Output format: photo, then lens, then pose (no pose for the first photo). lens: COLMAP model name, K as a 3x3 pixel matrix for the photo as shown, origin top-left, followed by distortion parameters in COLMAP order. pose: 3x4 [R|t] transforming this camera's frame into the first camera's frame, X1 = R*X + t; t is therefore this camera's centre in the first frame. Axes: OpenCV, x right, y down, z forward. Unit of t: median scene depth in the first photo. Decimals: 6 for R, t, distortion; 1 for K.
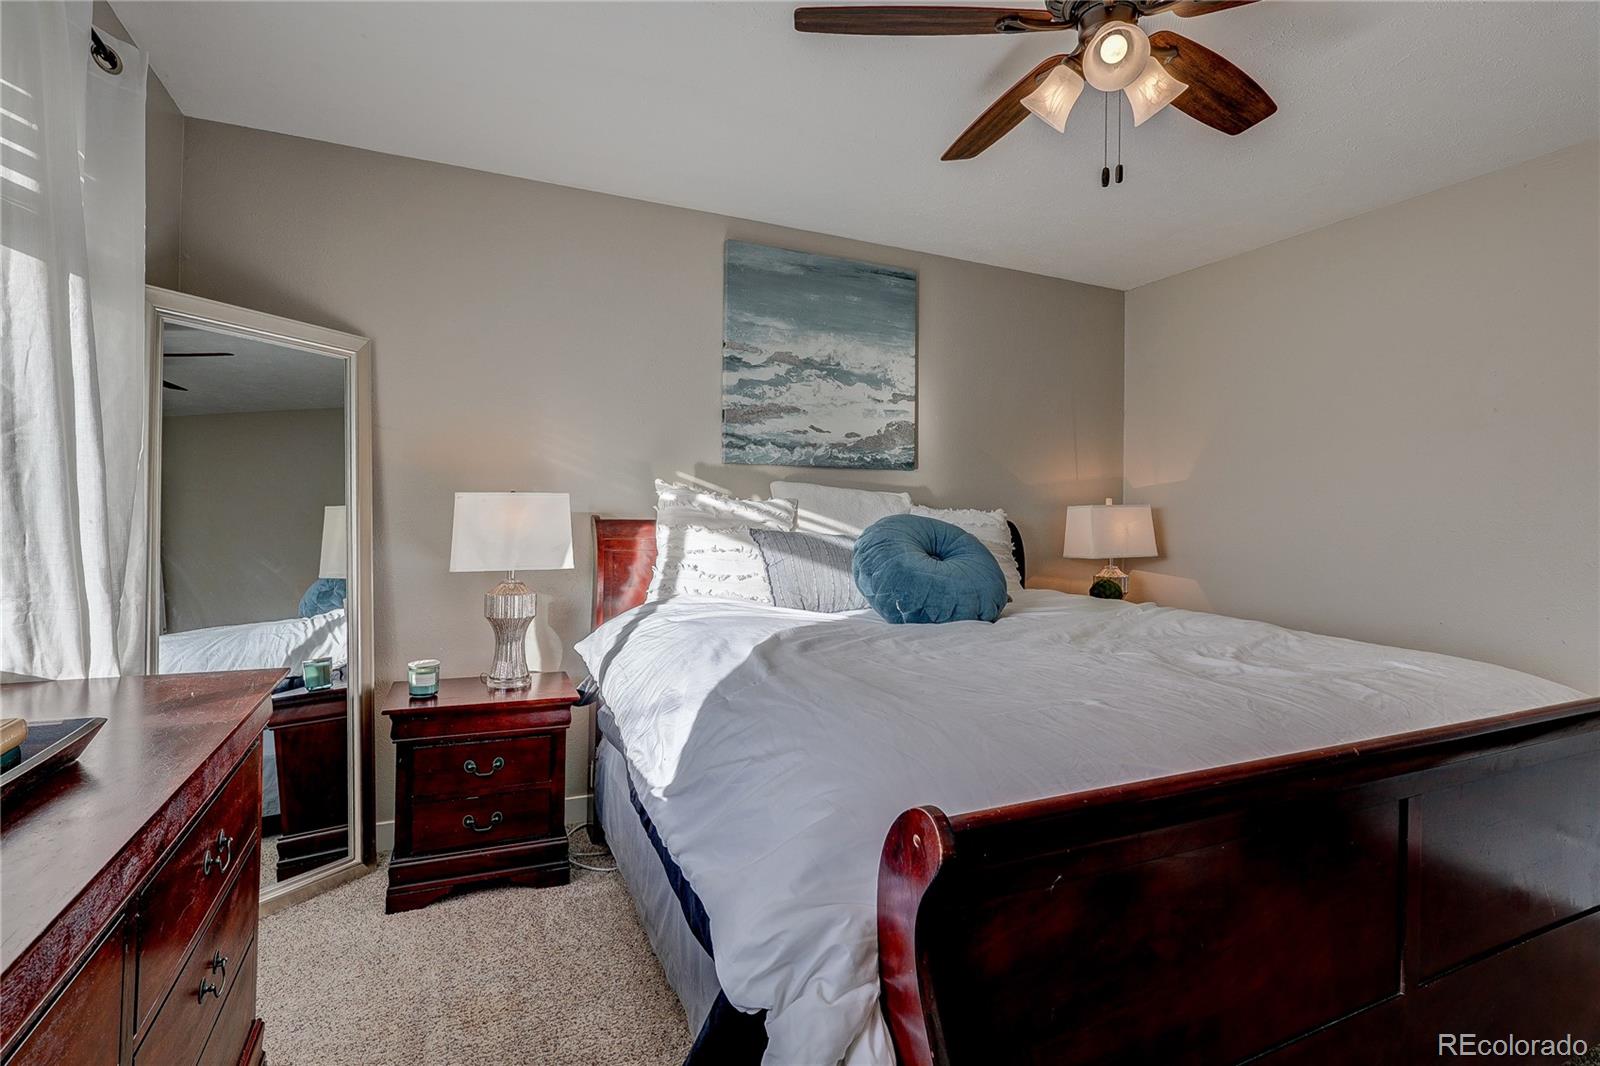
lens RADIAL K [[804.1, 0, 796.2], [0, 804.1, 518.2], [0, 0, 1]] dist [-0.001284, -0.000051]
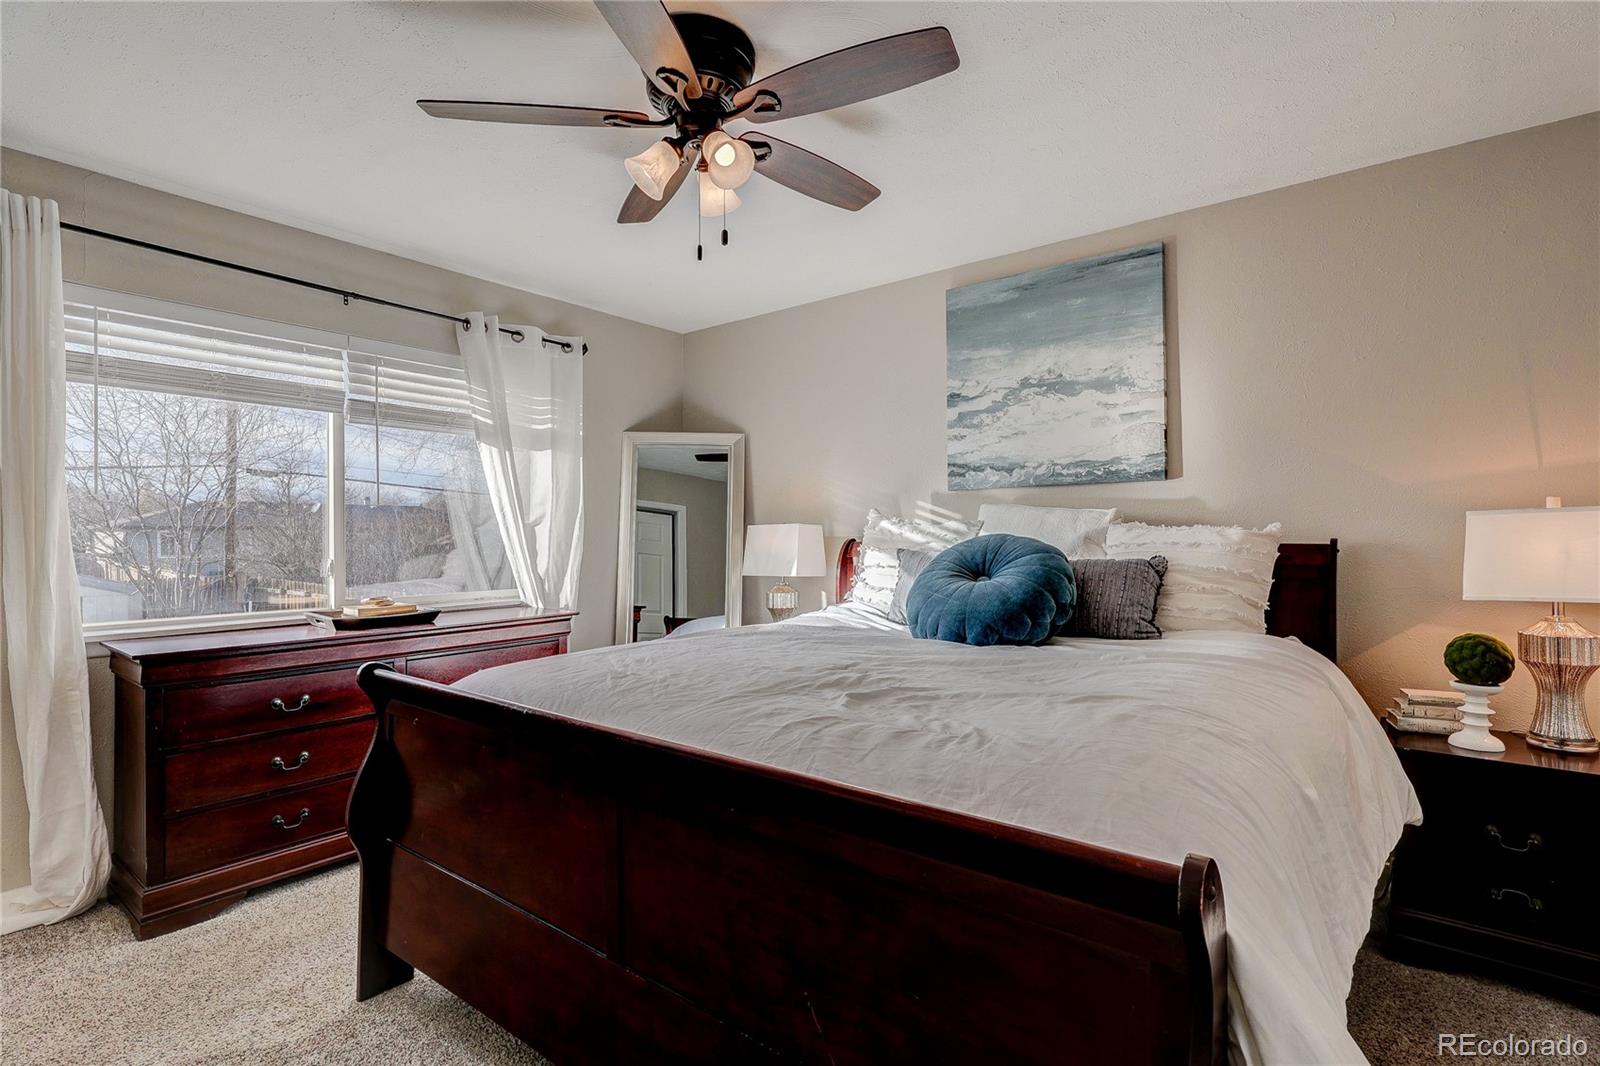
lens RADIAL K [[768.8, 0, 798.5], [0, 768.8, 541.5], [0, 0, 1]] dist [-0.008497, 0.001820]
pose [[0.428504, -0.007441, -0.903509, 0.755730], [0.009350, 0.999949, -0.003801, 0.004431], [0.903491, -0.006819, 0.428552, 0.338483]]
